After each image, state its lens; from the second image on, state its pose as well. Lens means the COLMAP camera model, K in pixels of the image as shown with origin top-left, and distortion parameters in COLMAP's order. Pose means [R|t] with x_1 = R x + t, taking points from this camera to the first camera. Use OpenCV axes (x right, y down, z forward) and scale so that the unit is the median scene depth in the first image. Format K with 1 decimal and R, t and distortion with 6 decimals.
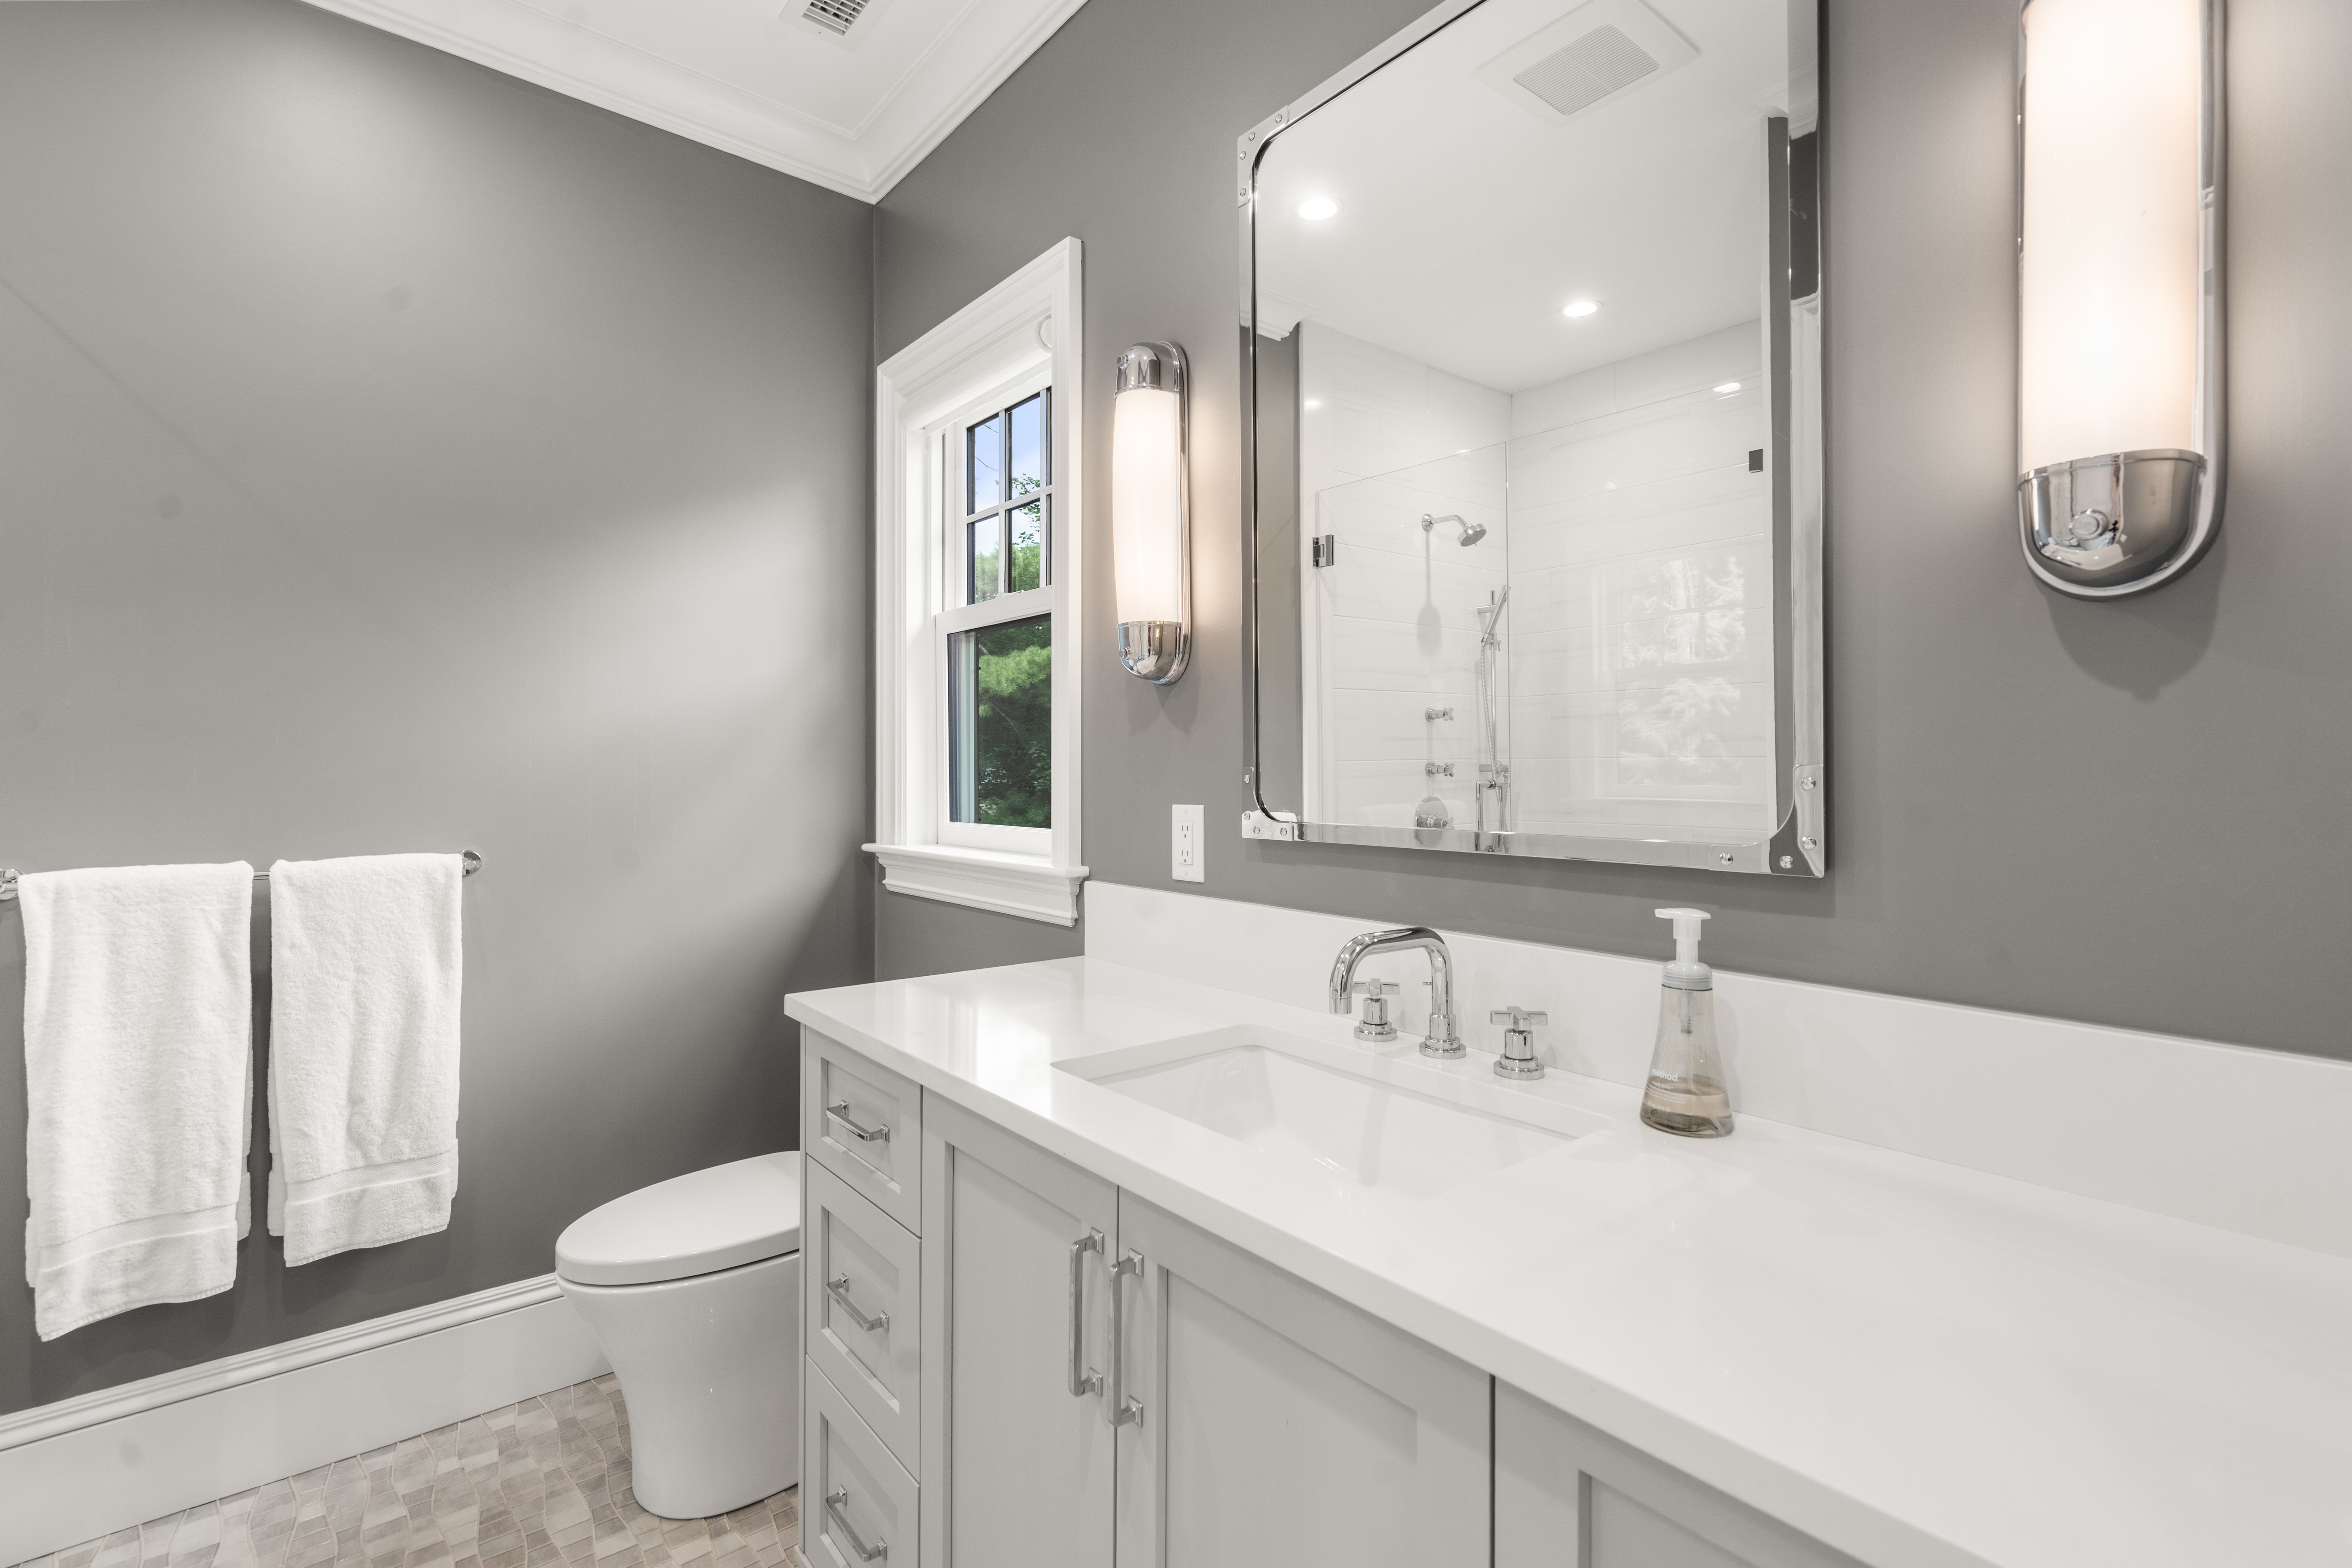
lens RADIAL K [[1075.0, 0, 1181.1], [0, 1075.0, 767.9], [0, 0, 1]] dist [-0.001276, -0.000453]
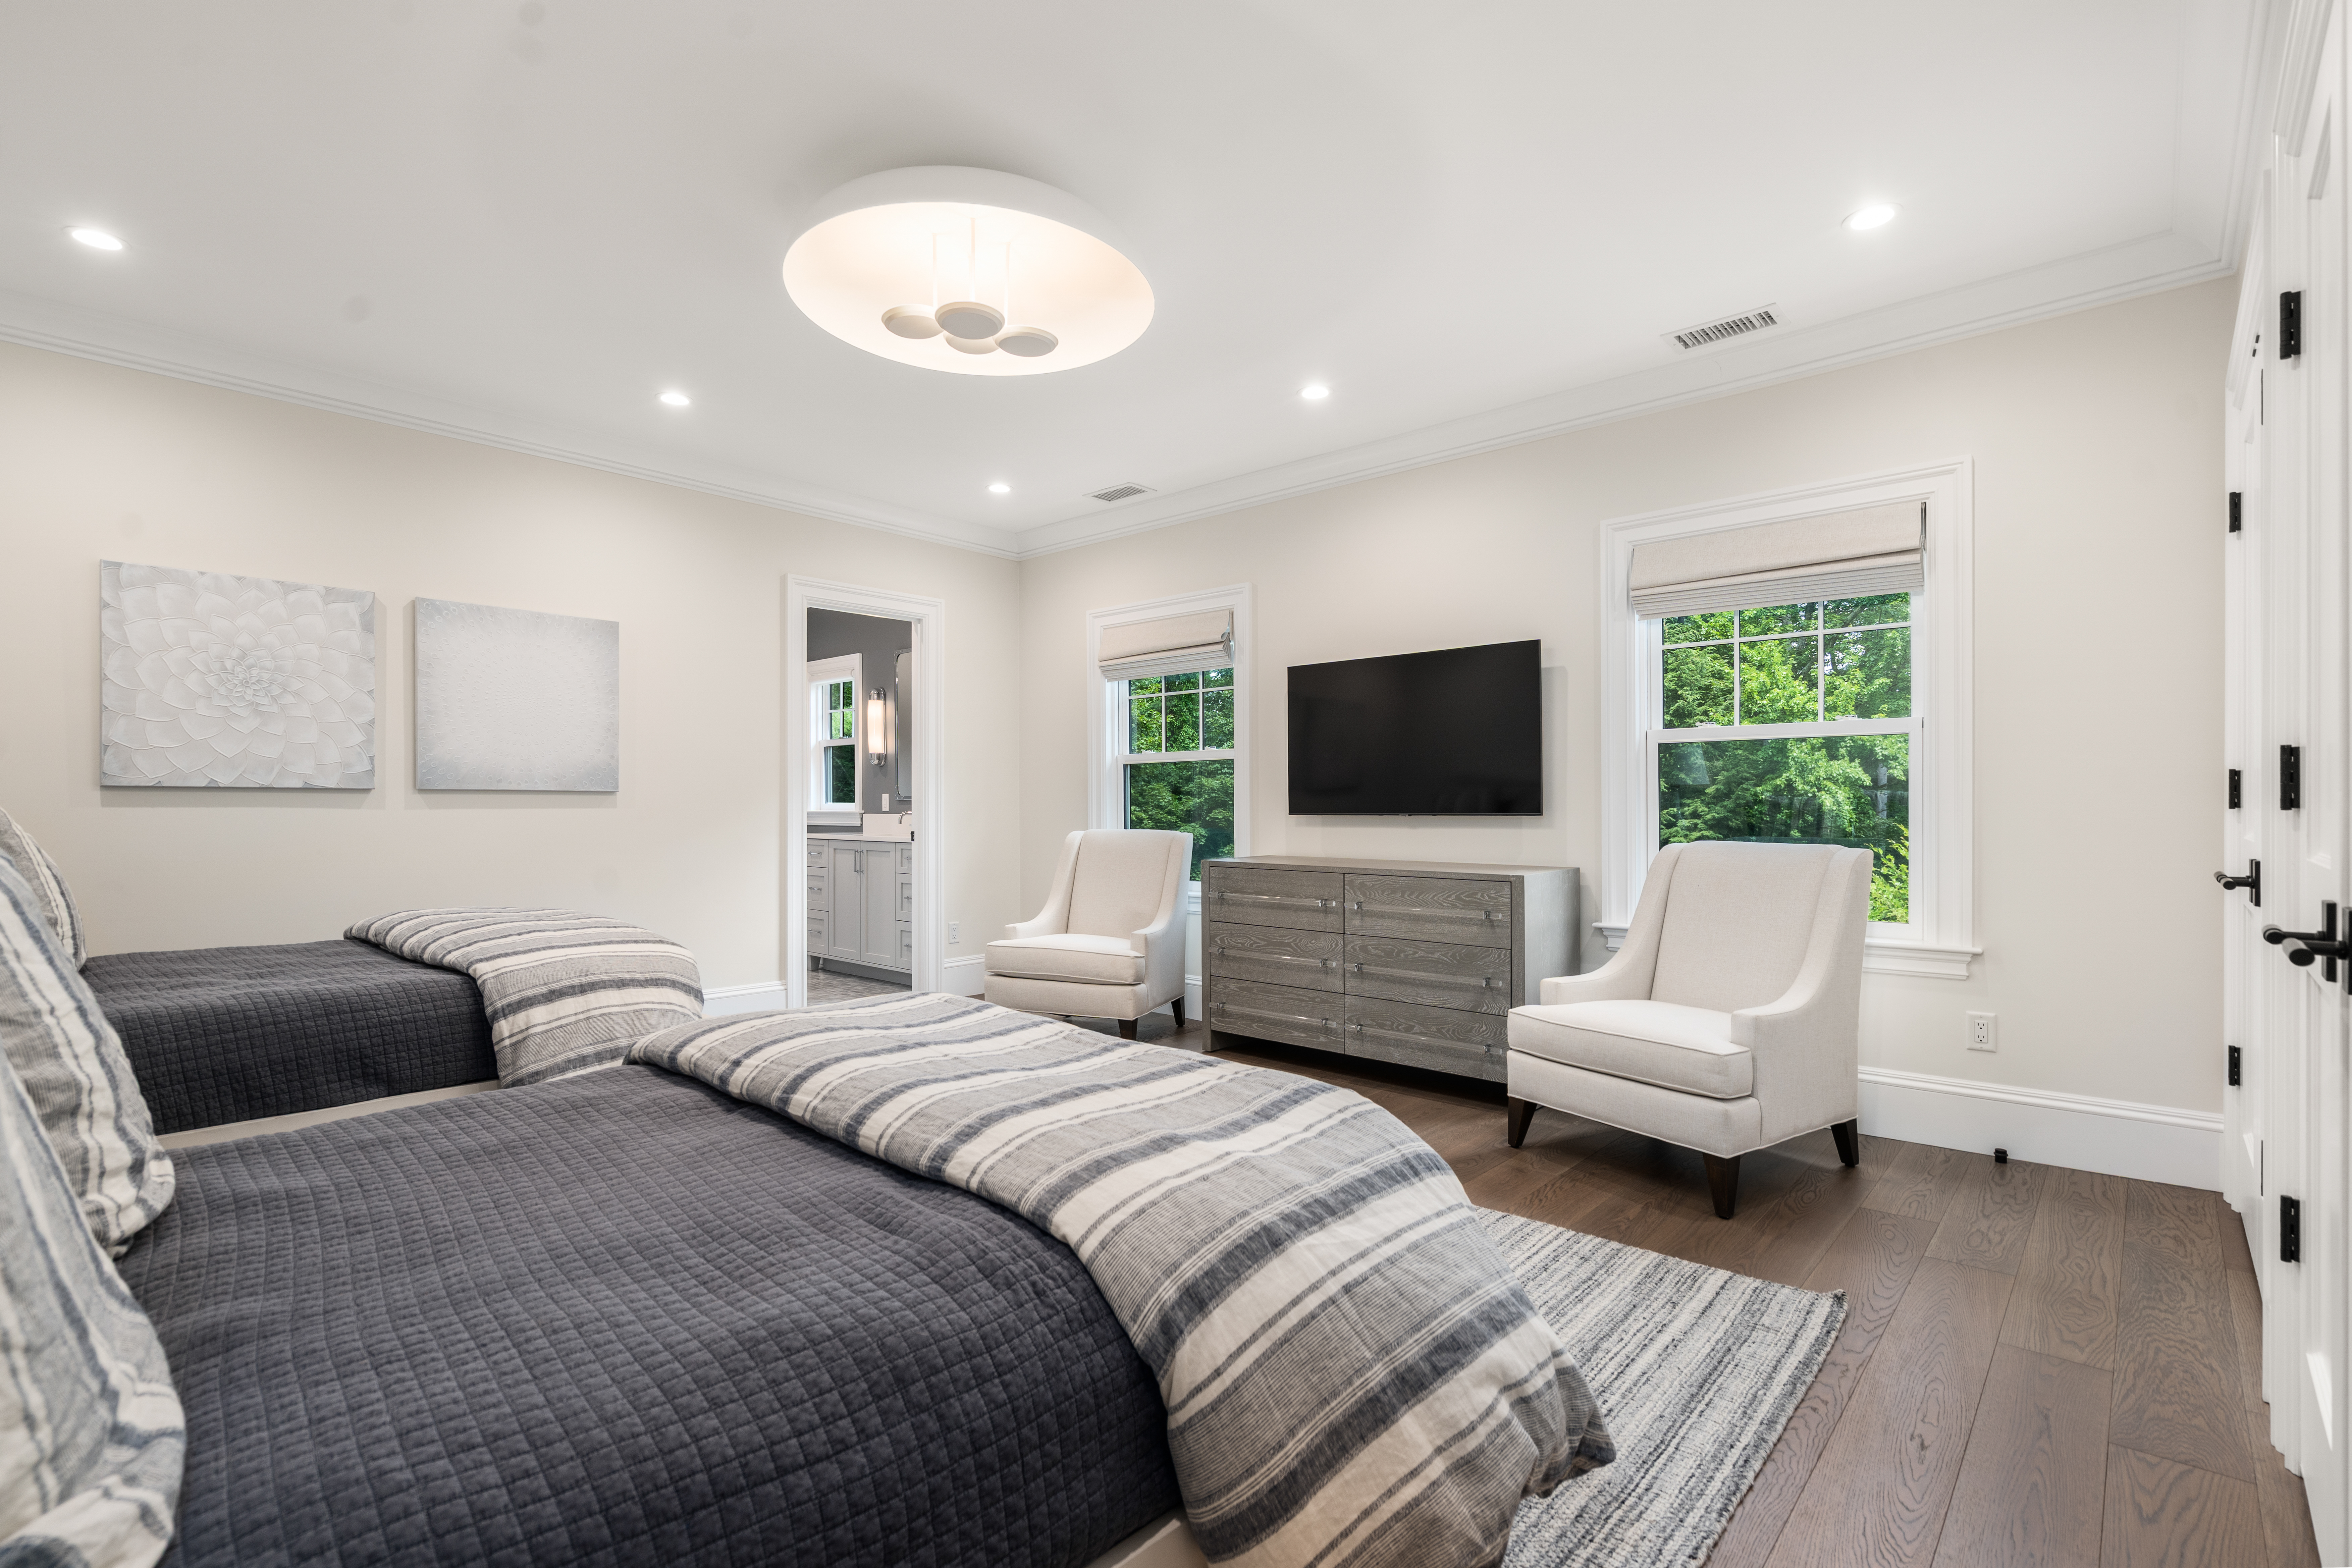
lens RADIAL K [[1074.9, 0, 1167.3], [0, 1074.9, 798.3], [0, 0, 1]] dist [-0.001276, -0.000453]
pose [[0.989795, -0.006130, 0.142366, 0.508677], [0.007858, 0.999902, -0.011577, 0.109683], [-0.142281, 0.012577, 0.989746, -3.444879]]
